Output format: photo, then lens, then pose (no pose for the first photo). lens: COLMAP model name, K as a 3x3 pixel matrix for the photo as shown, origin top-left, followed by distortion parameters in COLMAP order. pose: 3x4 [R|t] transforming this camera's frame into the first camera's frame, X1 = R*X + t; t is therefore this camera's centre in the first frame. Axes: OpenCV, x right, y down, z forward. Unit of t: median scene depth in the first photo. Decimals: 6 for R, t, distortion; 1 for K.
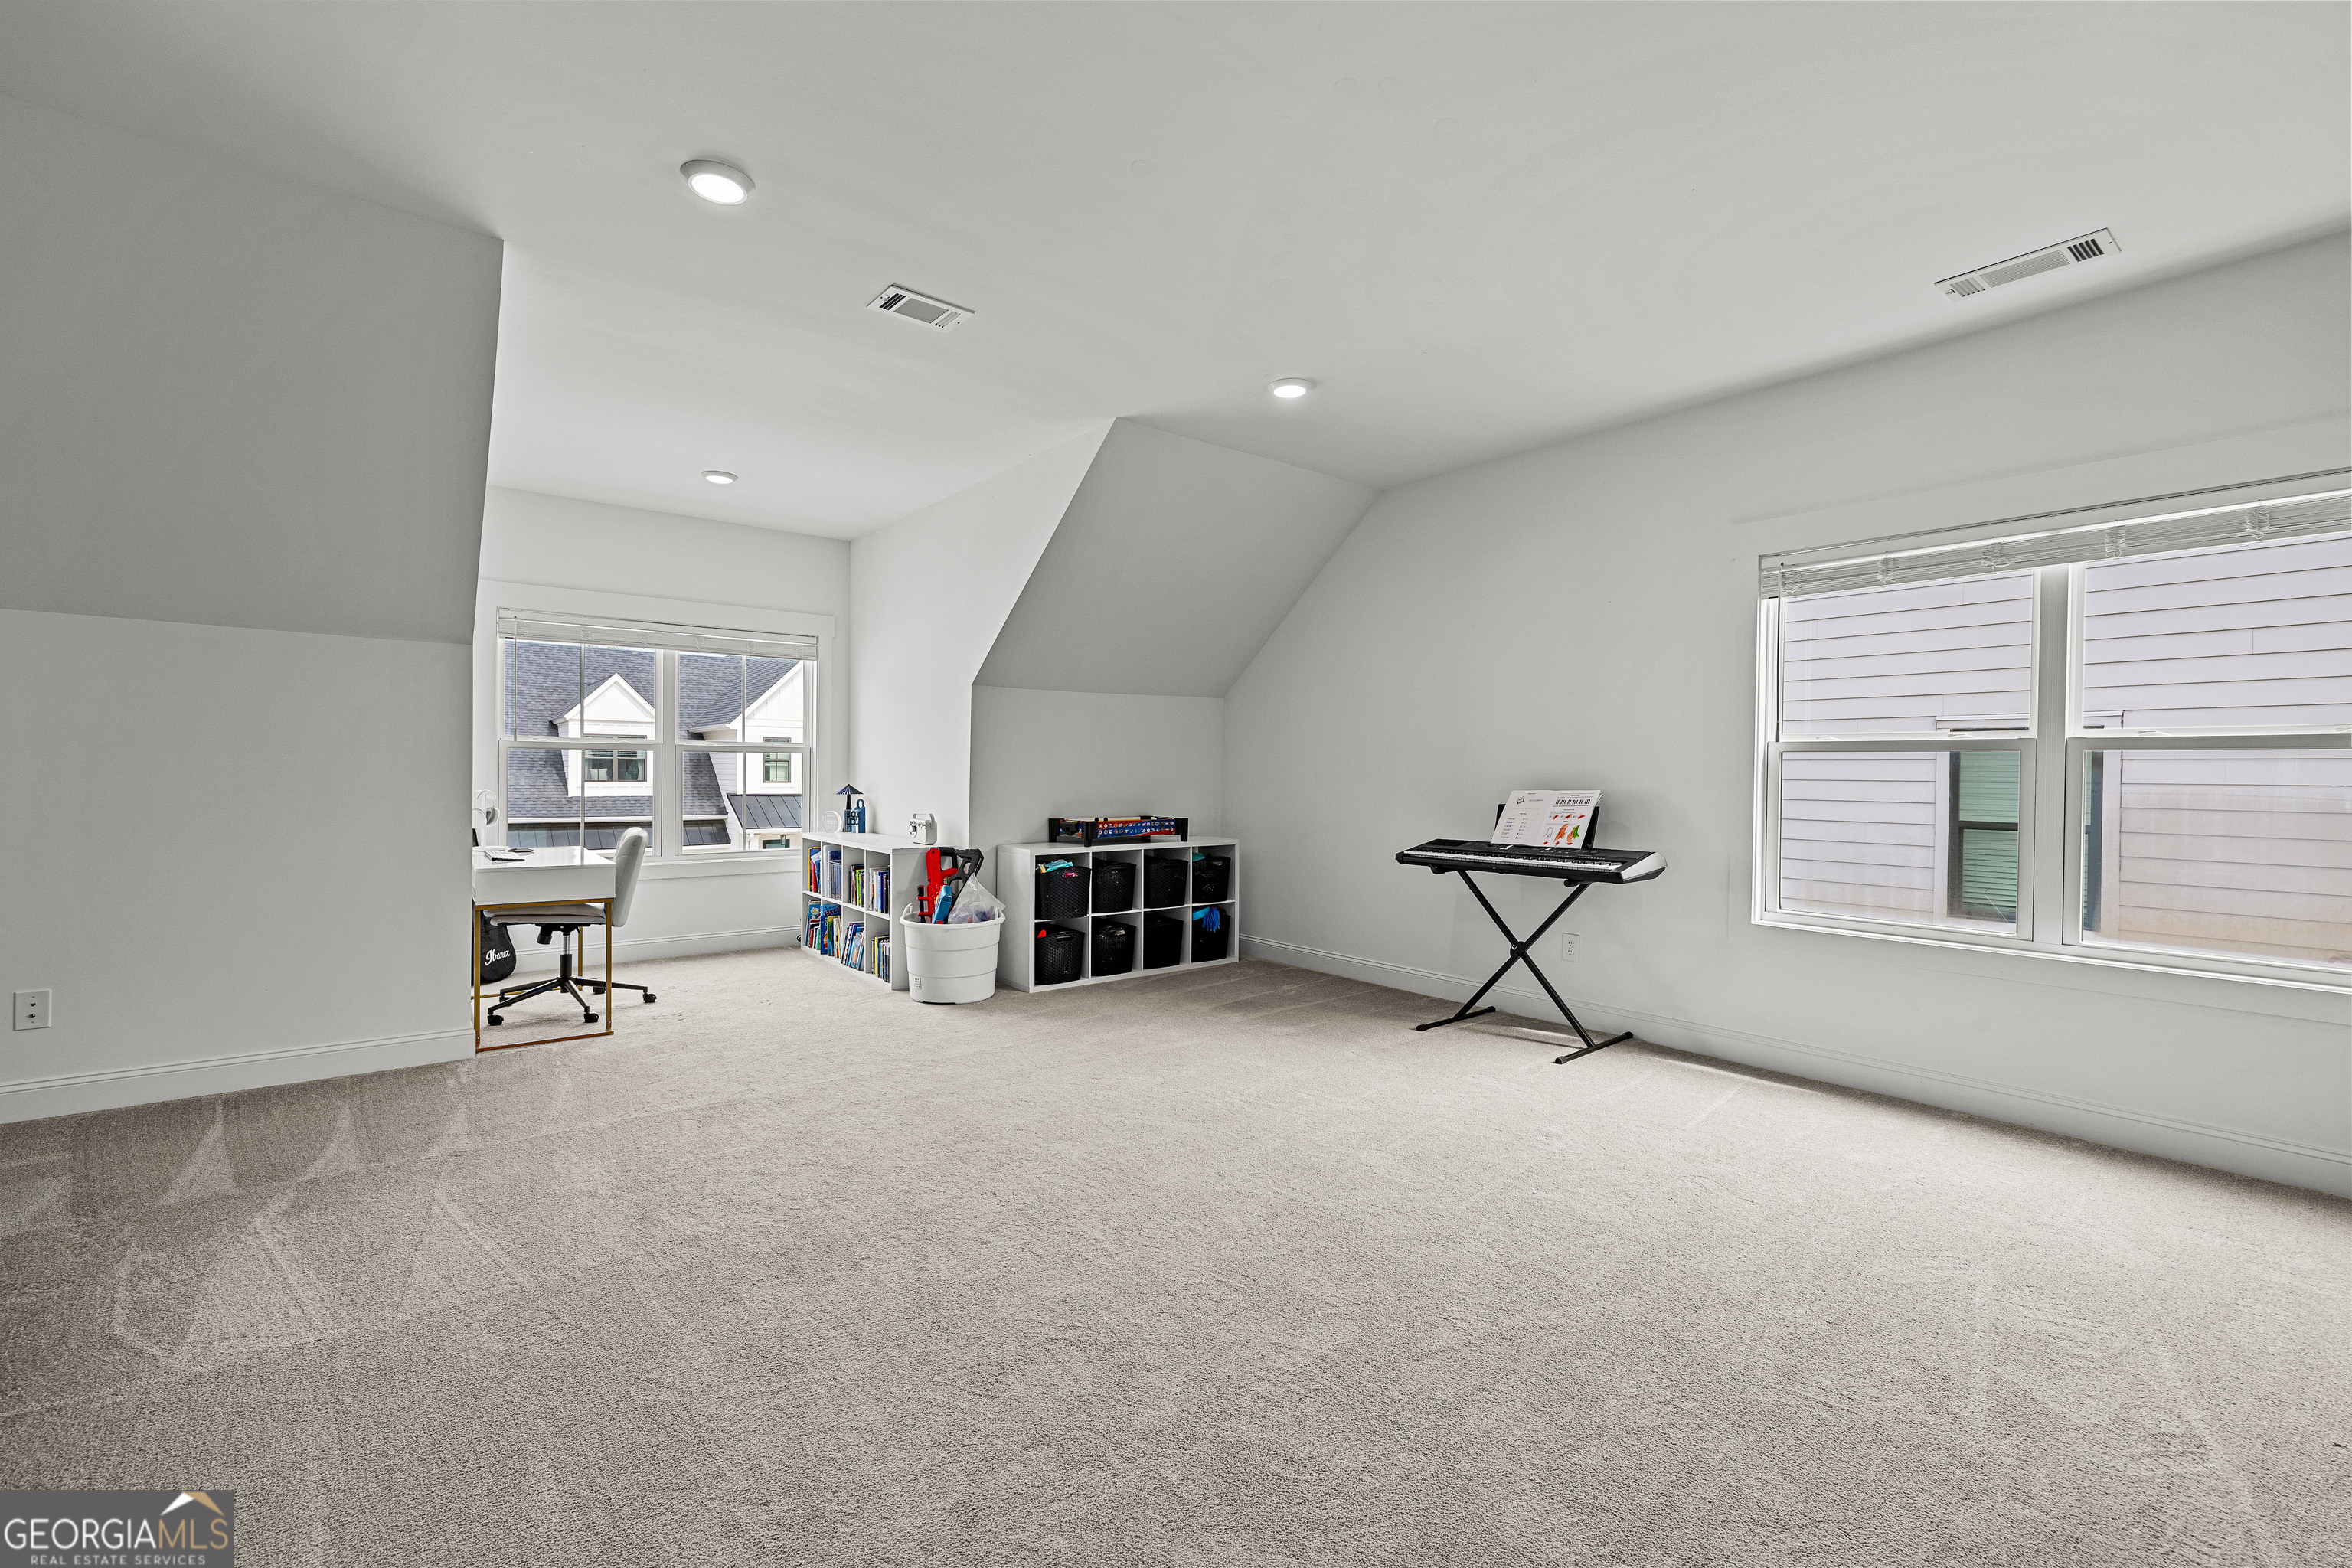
lens RADIAL K [[988.9, 0, 1170.0], [0, 988.9, 778.2], [0, 0, 1]] dist [0.001200, 0.000000]
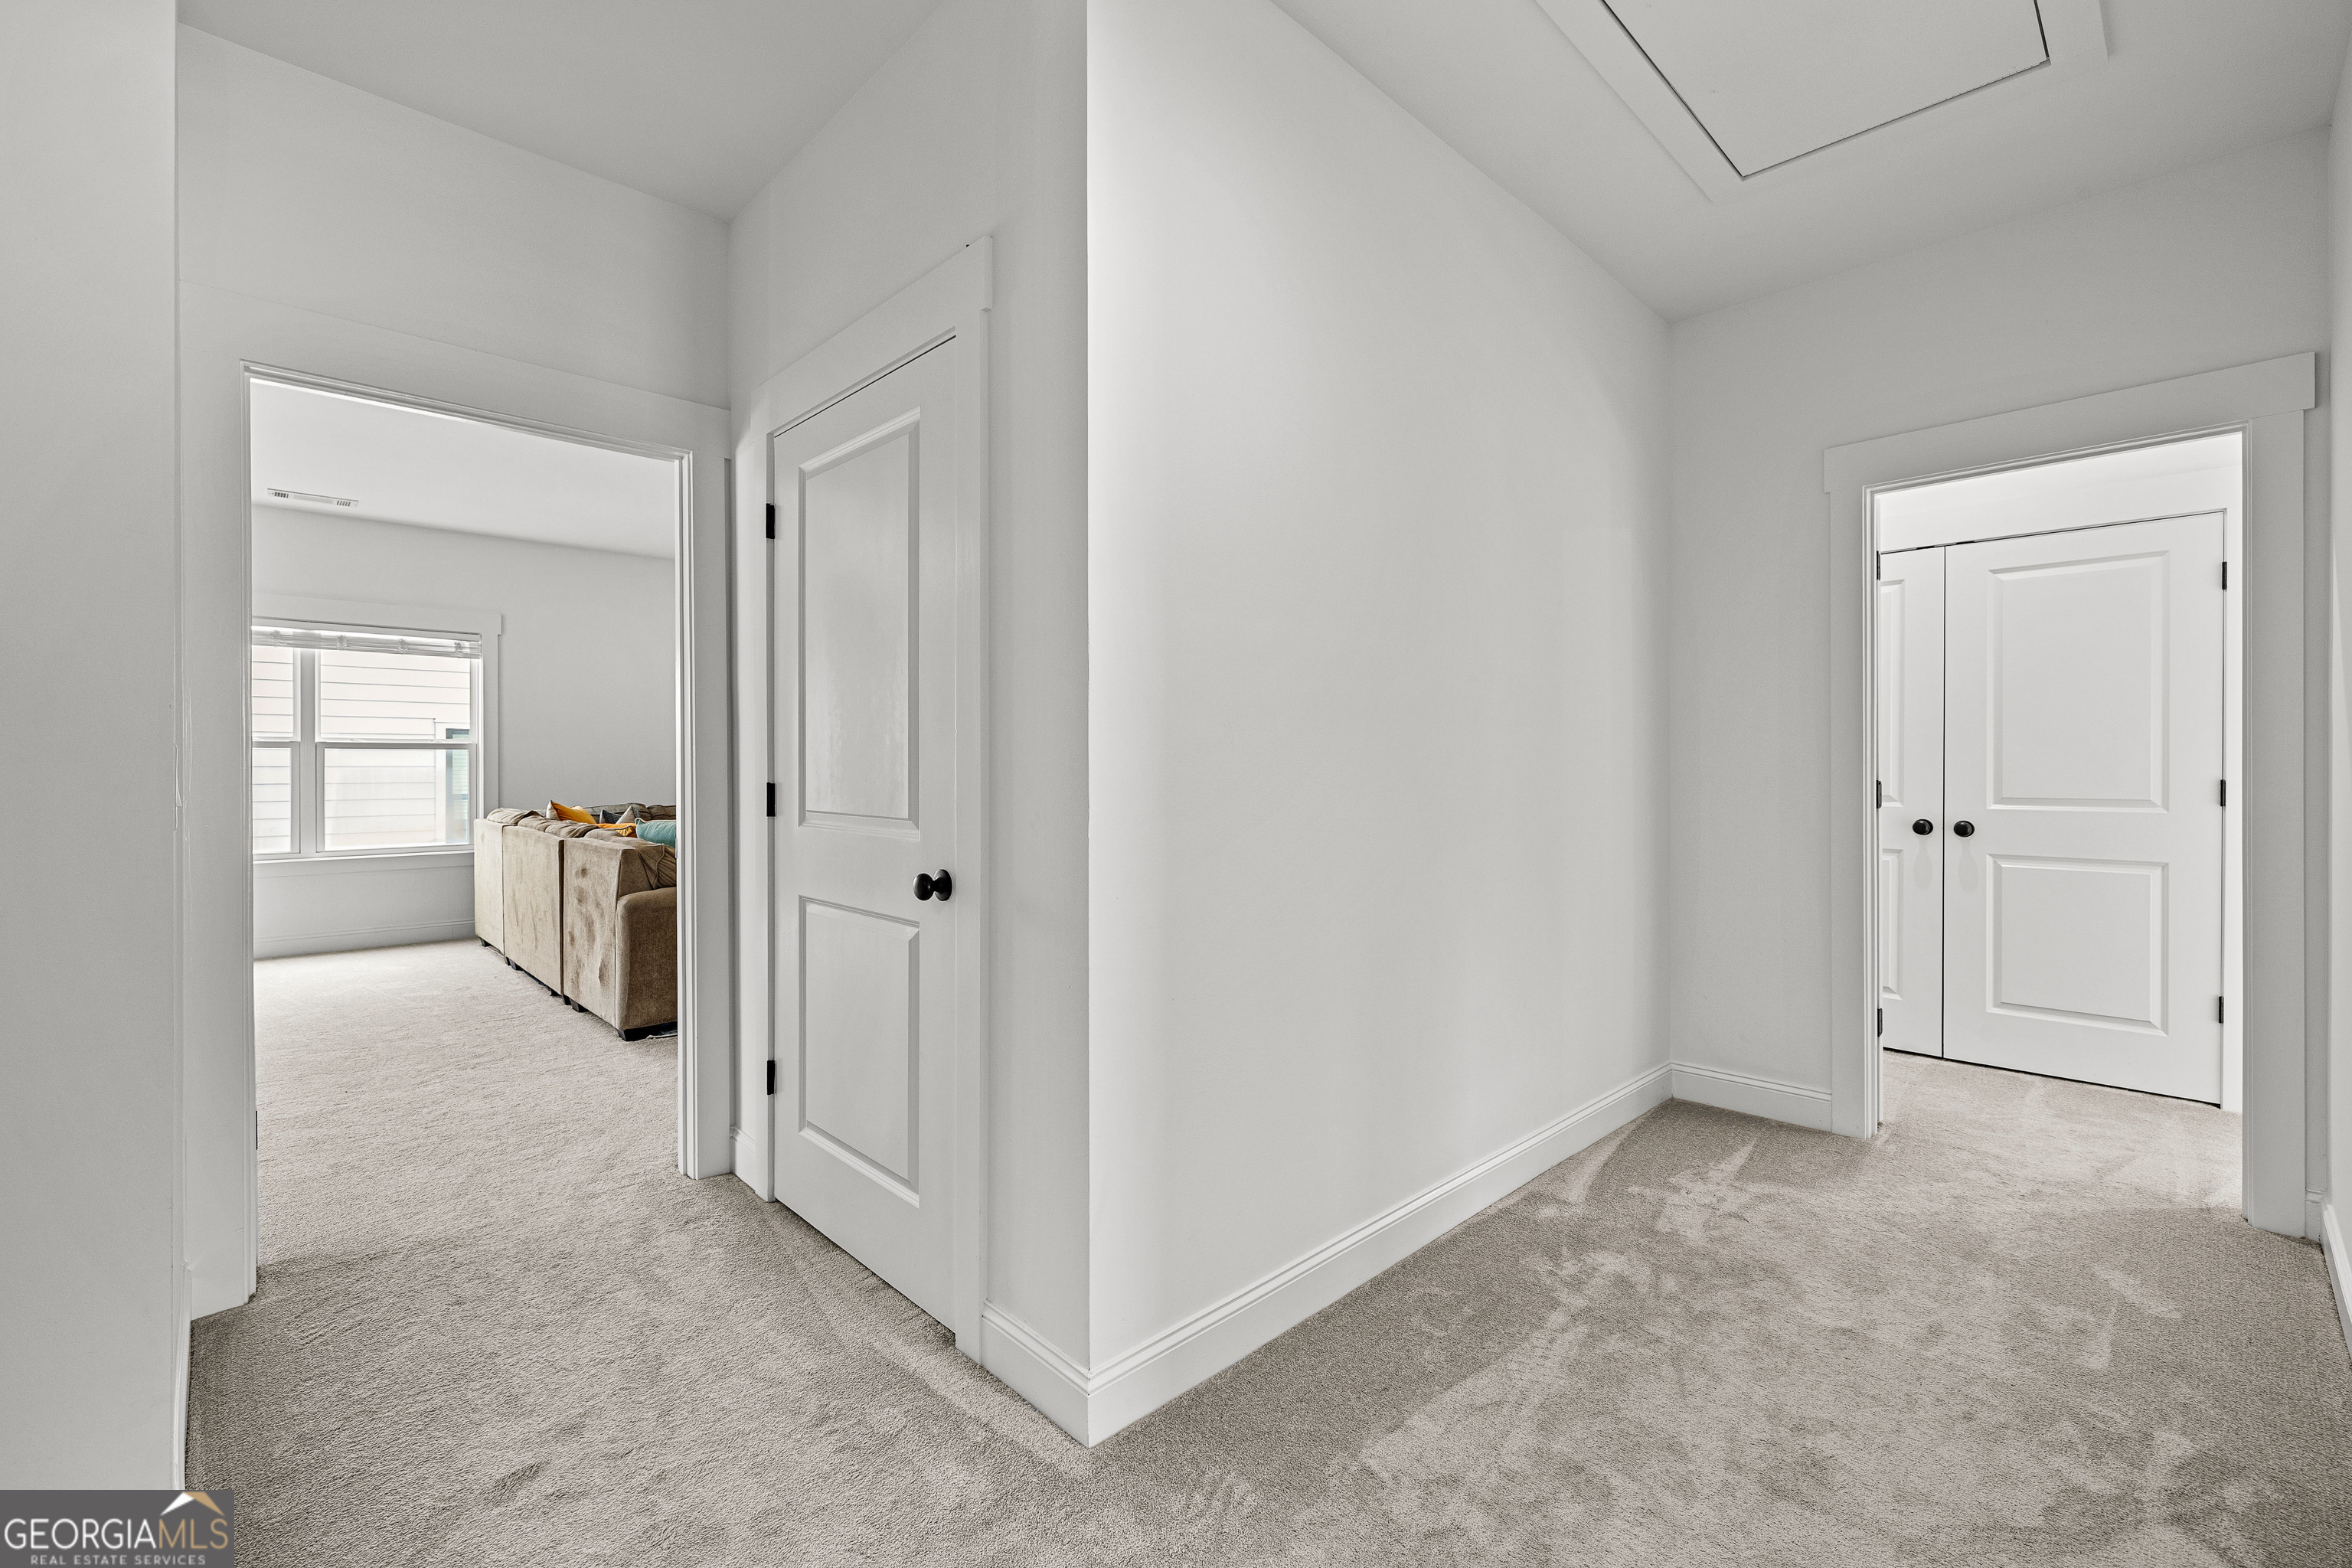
lens RADIAL K [[988.9, 0, 1170.0], [0, 988.9, 778.2], [0, 0, 1]] dist [0.001200, 0.000000]
pose [[-0.092161, -0.018088, 0.995580, -0.772529], [0.004239, 0.999819, 0.018558, 0.000807], [-0.995735, 0.005931, -0.092068, -0.304494]]
